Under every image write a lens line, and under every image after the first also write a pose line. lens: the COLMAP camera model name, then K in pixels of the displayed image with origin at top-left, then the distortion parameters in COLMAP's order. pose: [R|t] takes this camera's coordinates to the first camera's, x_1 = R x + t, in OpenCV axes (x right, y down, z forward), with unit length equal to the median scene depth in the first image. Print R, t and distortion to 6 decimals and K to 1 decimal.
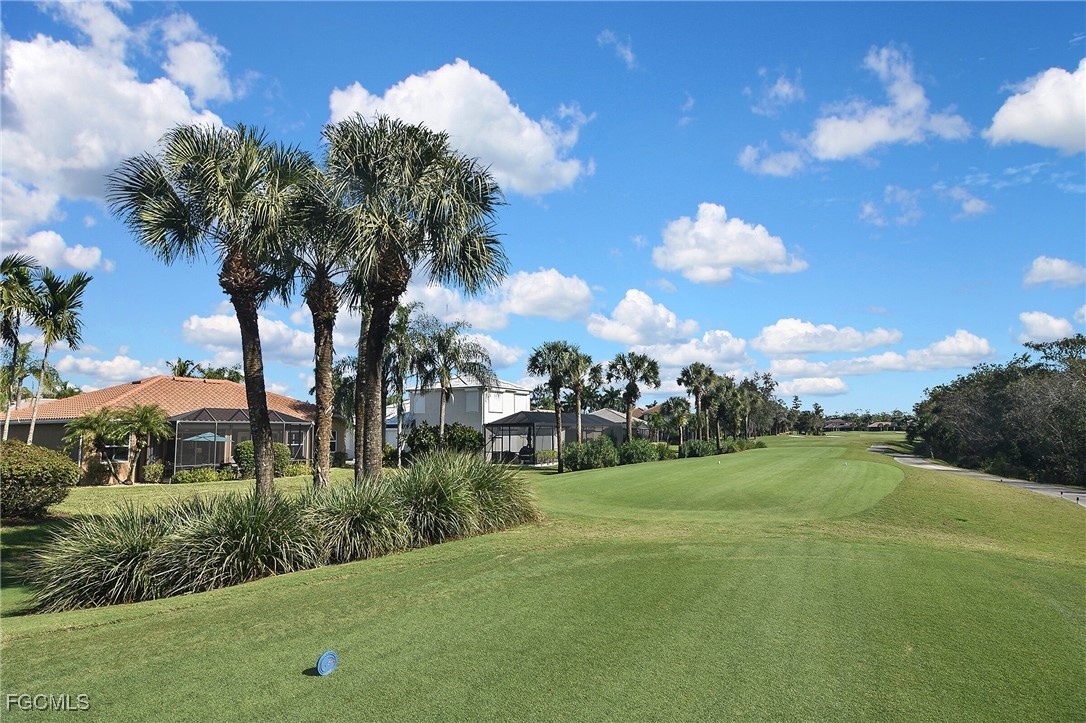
lens RADIAL K [[494.1, 0, 544.5], [0, 494.1, 357.4], [0, 0, 1]] dist [-0.005832, -0.000301]
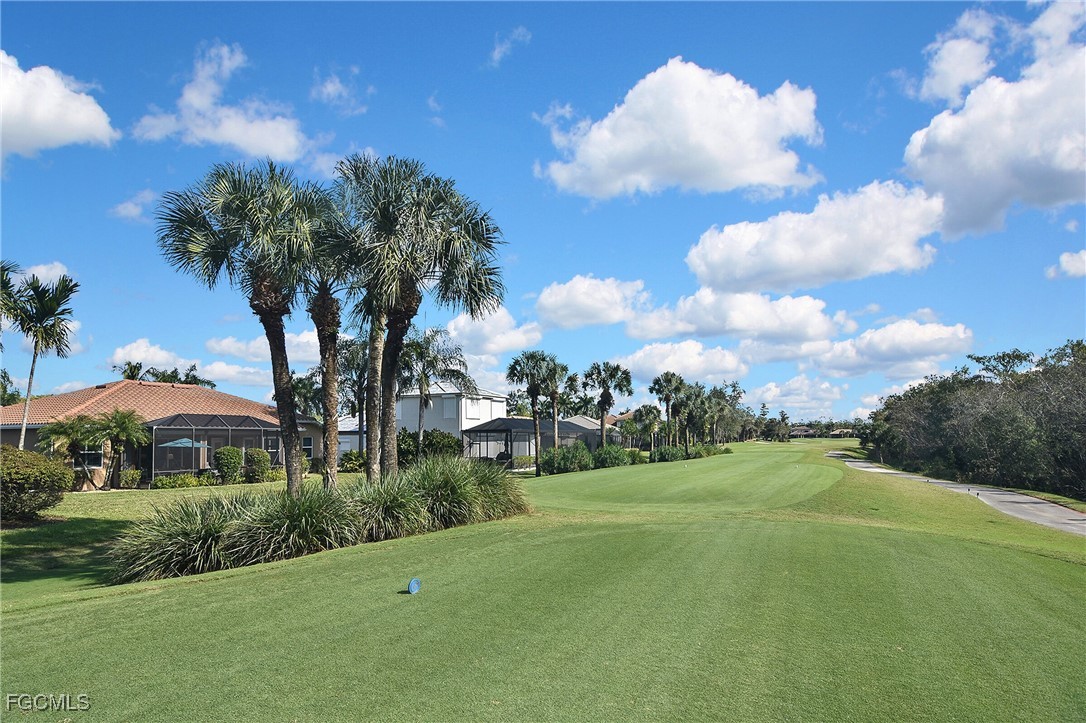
lens RADIAL K [[607.8, 0, 539.1], [0, 607.8, 347.6], [0, 0, 1]] dist [-0.004884, -0.001757]
pose [[0.997123, 0.011971, 0.074851, -0.062574], [-0.011745, 0.999925, -0.003466, -0.034918], [-0.074886, 0.002577, 0.997189, -0.274766]]
